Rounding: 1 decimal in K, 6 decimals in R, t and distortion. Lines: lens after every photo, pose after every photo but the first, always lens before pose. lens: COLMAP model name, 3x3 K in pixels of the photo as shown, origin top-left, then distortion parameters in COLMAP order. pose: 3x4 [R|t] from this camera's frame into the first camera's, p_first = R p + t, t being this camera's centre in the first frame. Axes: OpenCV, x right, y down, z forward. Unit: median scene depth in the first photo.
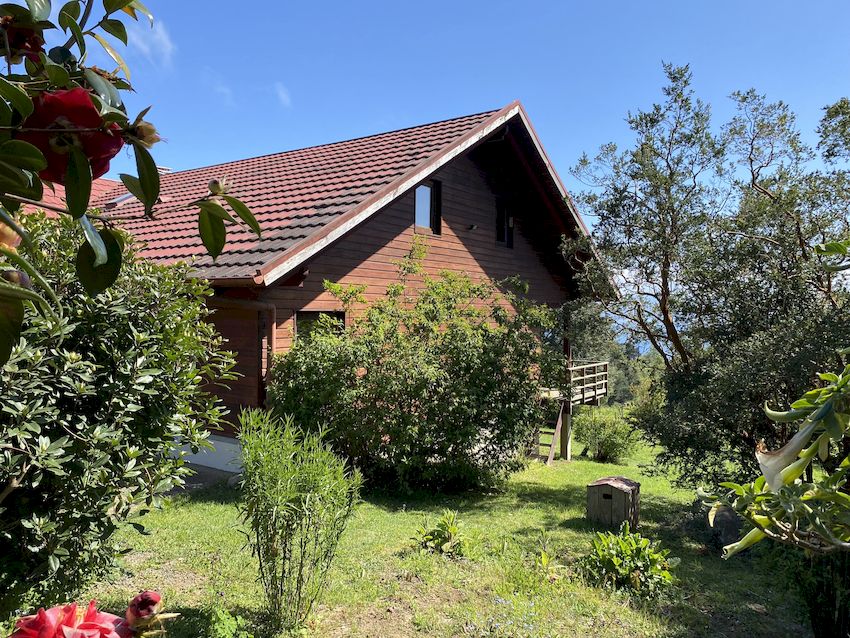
lens RADIAL K [[638.2, 0, 425.6], [0, 638.2, 317.4], [0, 0, 1]] dist [0.040098, -0.049159]
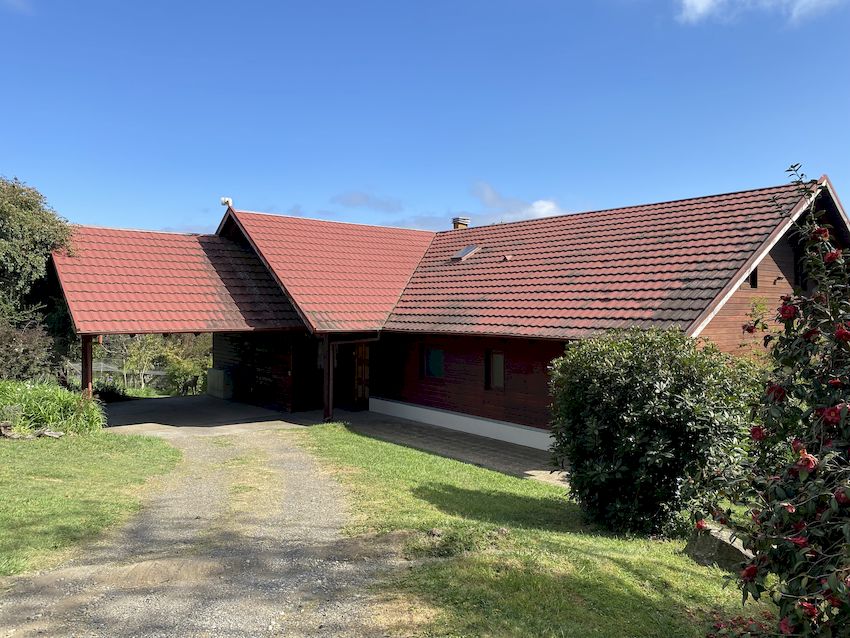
lens RADIAL K [[638.2, 0, 424.4], [0, 638.2, 319.3], [0, 0, 1]] dist [0.040098, -0.049159]
pose [[0.955077, 0.002432, -0.296349, -0.249487], [-0.003954, 0.999982, -0.004537, -0.068976], [0.296333, 0.005505, 0.955069, -0.412049]]
